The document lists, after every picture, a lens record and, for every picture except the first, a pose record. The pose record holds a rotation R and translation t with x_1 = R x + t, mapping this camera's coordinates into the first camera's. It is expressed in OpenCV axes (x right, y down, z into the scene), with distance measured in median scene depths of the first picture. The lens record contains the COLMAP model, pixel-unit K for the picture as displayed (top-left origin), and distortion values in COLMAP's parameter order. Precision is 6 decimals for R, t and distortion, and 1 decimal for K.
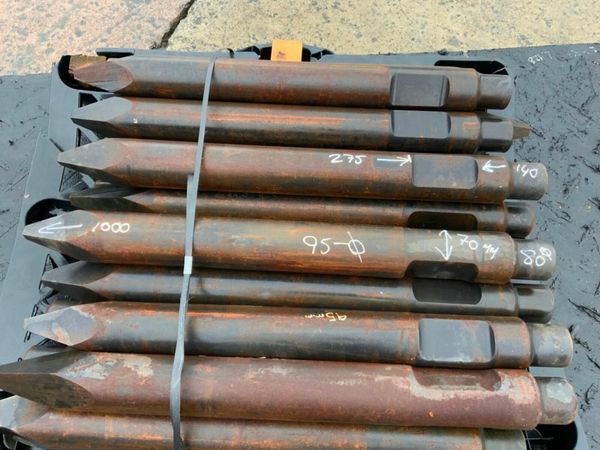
lens RADIAL K [[497.8, 0, 301.7], [0, 497.8, 228.5], [0, 0, 1]] dist [0.111749, -0.218695]
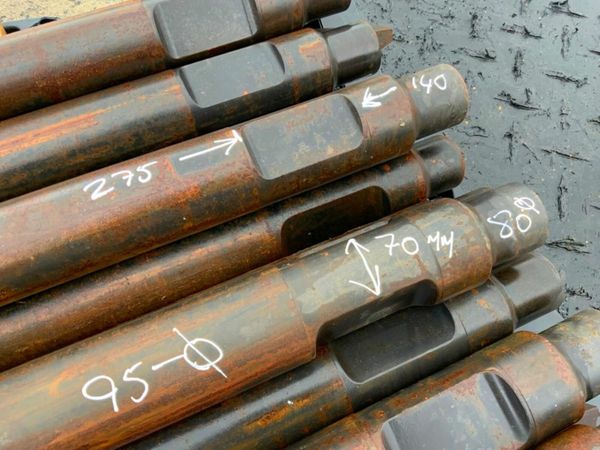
lens RADIAL K [[497.8, 0, 301.7], [0, 497.8, 228.5], [0, 0, 1]] dist [0.111749, -0.218695]
pose [[0.892637, -0.401162, 0.205592, 0.122338], [0.397019, 0.915653, 0.062900, -0.053131], [-0.213484, 0.025477, 0.976614, 0.447844]]
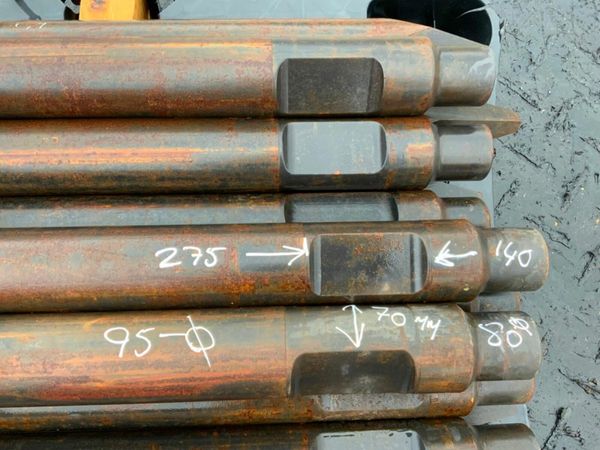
lens RADIAL K [[497.8, 0, 301.7], [0, 497.8, 228.5], [0, 0, 1]] dist [0.111749, -0.218695]
pose [[0.997231, -0.063381, 0.038890, 0.182186], [0.050909, 0.963119, 0.264214, -0.290067], [-0.054202, -0.261503, 0.963680, 0.456620]]
